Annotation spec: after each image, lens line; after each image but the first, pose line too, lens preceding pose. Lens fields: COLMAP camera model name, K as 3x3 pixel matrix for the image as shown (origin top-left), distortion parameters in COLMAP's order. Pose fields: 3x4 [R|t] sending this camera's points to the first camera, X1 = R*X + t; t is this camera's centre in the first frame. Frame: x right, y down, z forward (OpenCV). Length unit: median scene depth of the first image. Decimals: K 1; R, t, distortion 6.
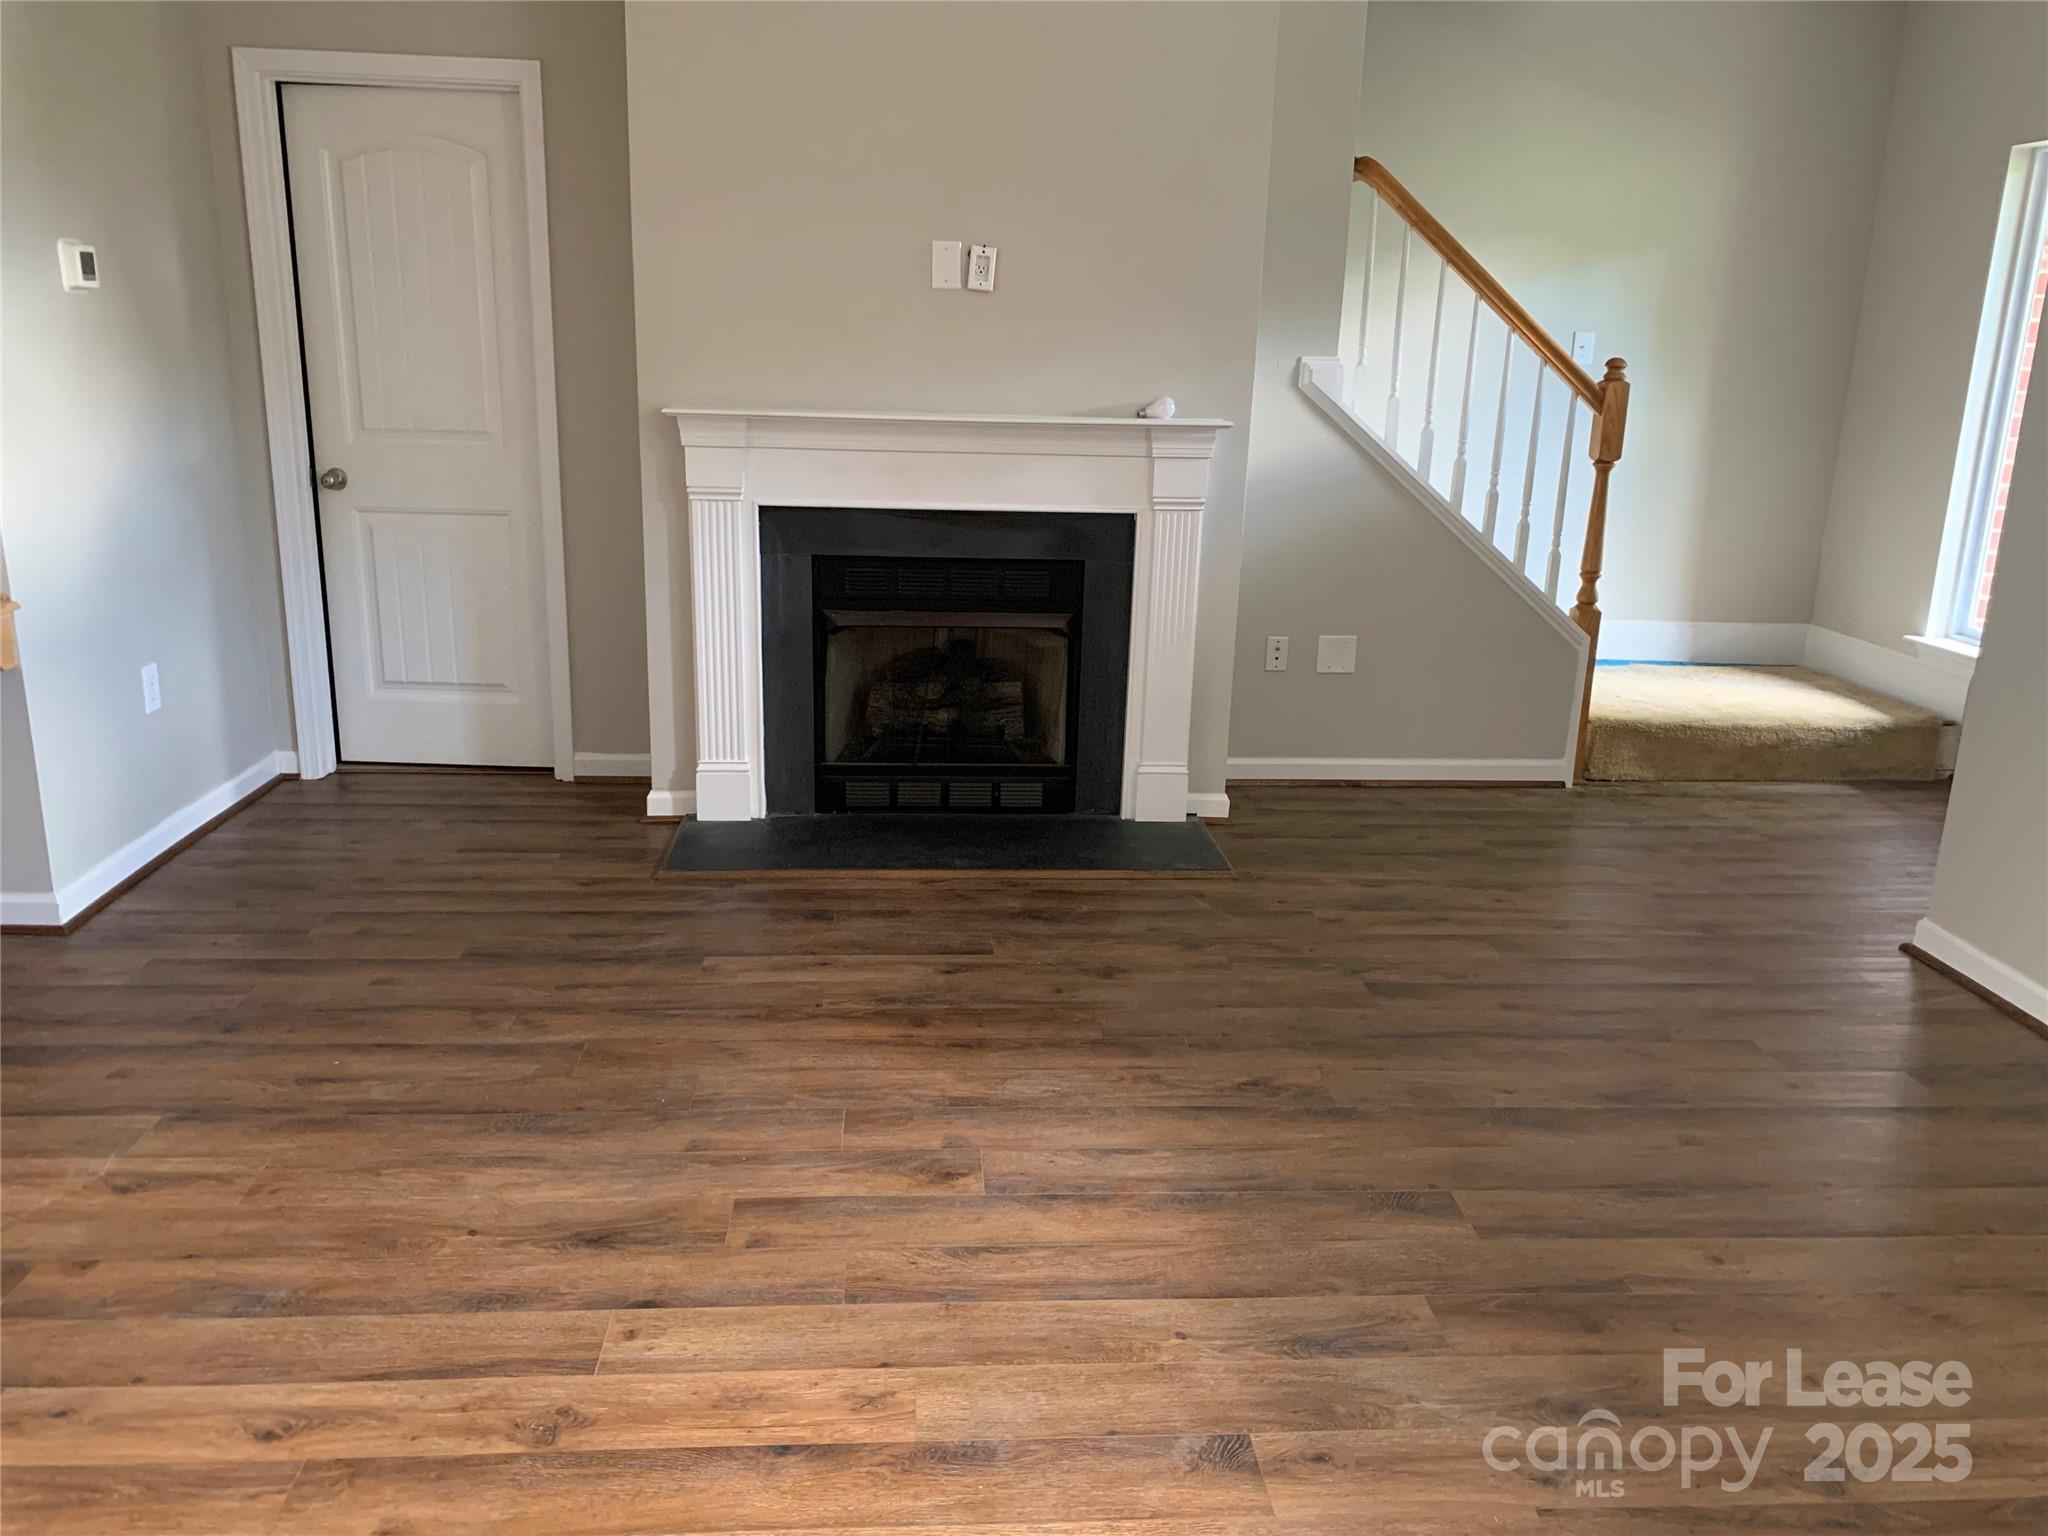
lens RADIAL K [[1569.7, 0, 1018.2], [0, 1569.7, 763.9], [0, 0, 1]] dist [0.052477, -0.064118]
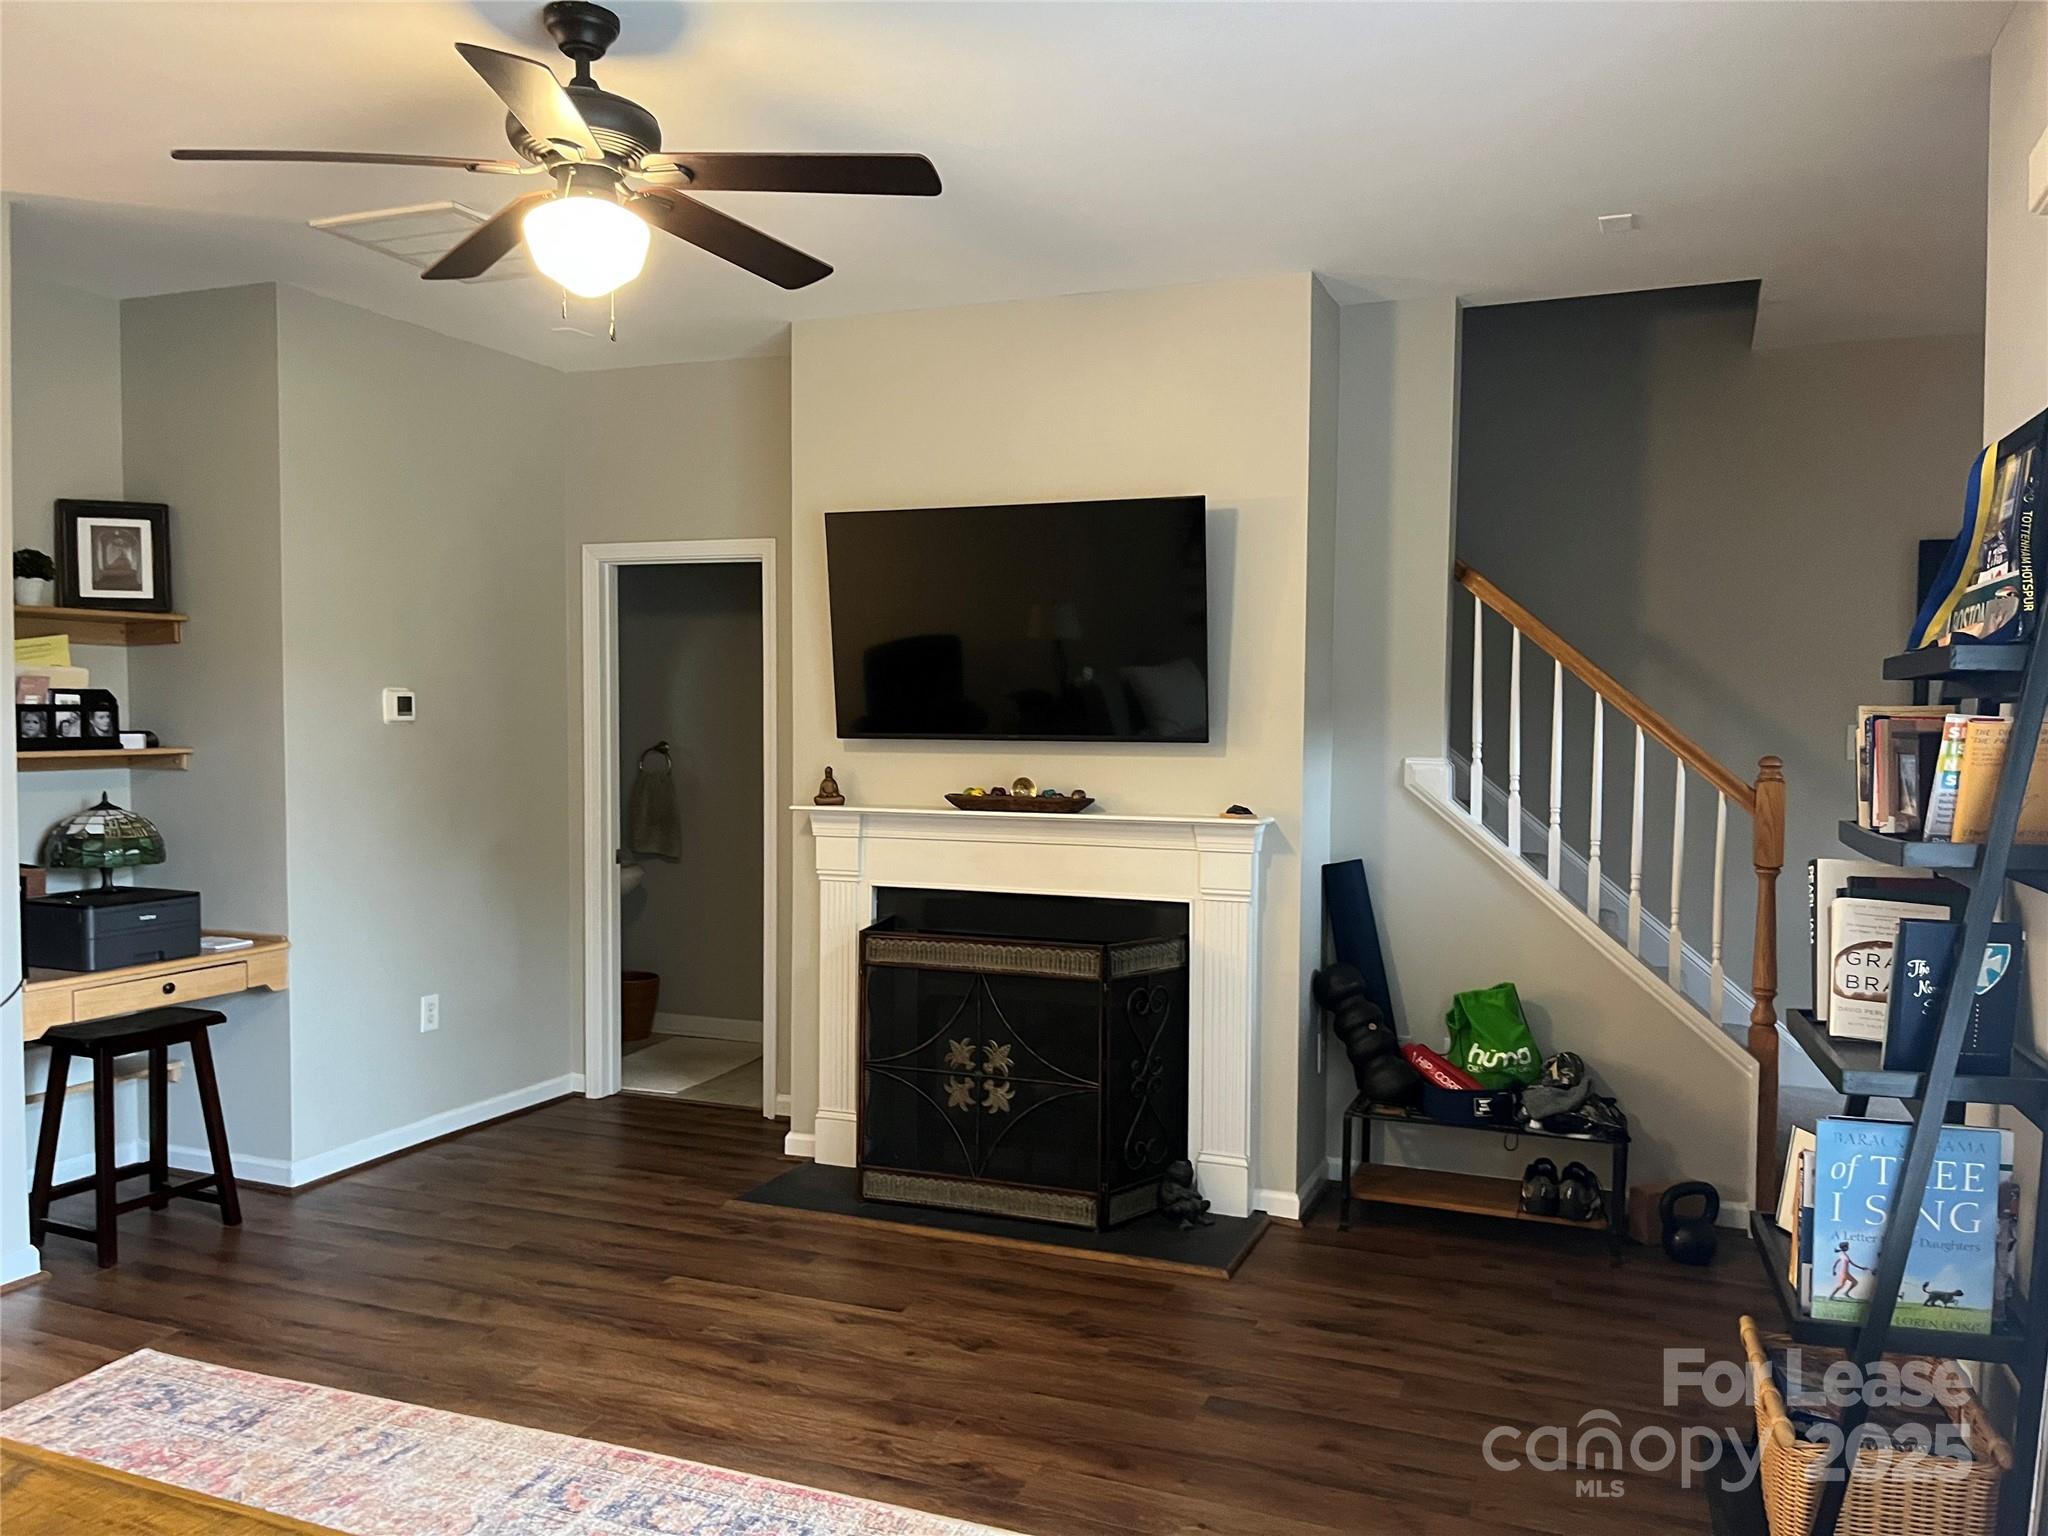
lens RADIAL K [[1569.7, 0, 1026.5], [0, 1569.7, 772.1], [0, 0, 1]] dist [0.052477, -0.064118]
pose [[0.901742, -0.001770, -0.432272, 0.458838], [-0.098243, 0.972985, -0.208924, -0.016480], [0.420963, 0.230863, 0.877207, 0.016283]]
